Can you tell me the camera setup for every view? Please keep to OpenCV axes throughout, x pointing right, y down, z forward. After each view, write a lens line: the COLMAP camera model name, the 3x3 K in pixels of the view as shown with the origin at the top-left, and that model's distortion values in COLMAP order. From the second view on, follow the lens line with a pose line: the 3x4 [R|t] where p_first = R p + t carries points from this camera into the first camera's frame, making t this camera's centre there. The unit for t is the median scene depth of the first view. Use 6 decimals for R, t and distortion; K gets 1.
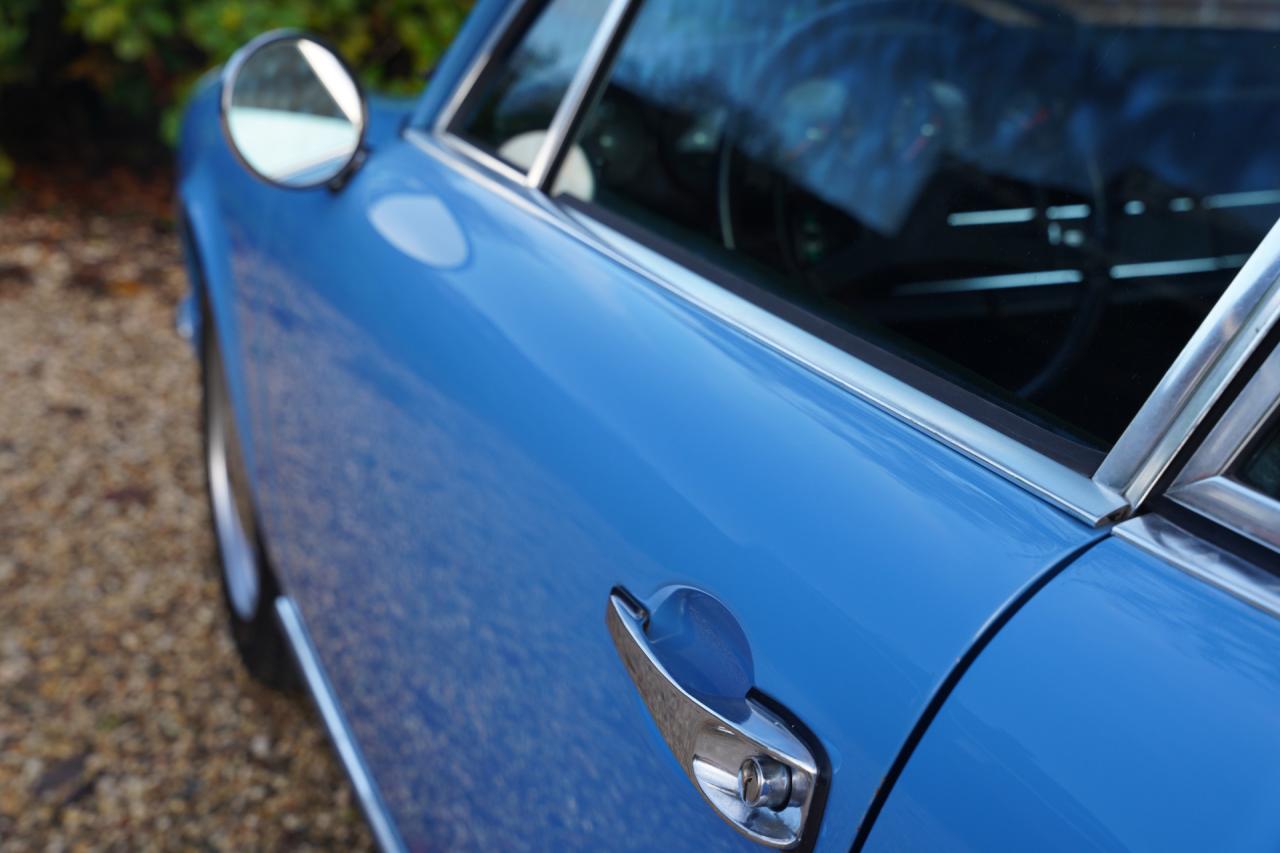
lens RADIAL K [[2026.6, 0, 640.0], [0, 2026.6, 426.5], [0, 0, 1]] dist [0.151283, 0.020154]
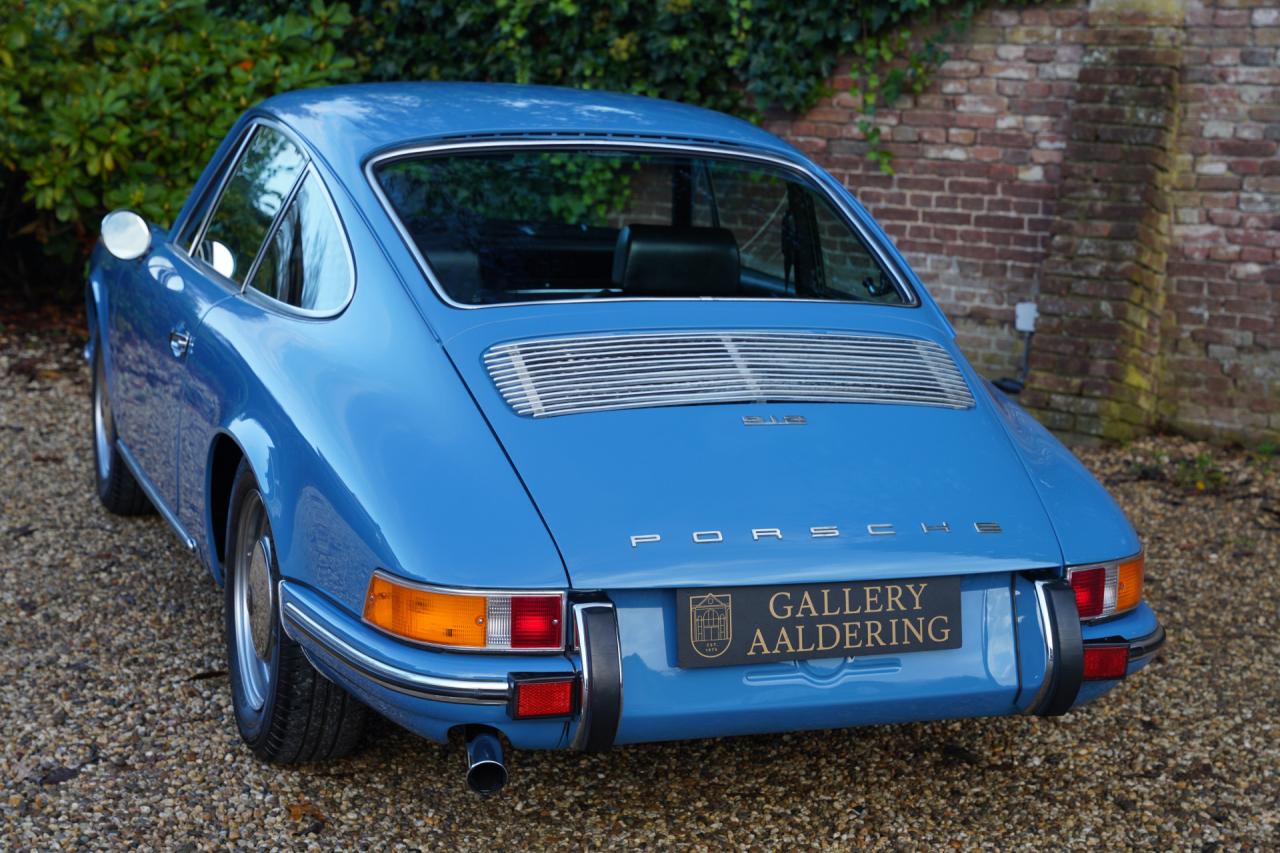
lens RADIAL K [[2026.6, 0, 640.0], [0, 2026.6, 426.5], [0, 0, 1]] dist [0.151283, 0.020154]
pose [[0.998232, 0.044313, 0.039602, 0.193522], [-0.040388, 0.994663, -0.094945, 0.154690], [-0.043598, 0.093177, 0.994694, -0.810190]]
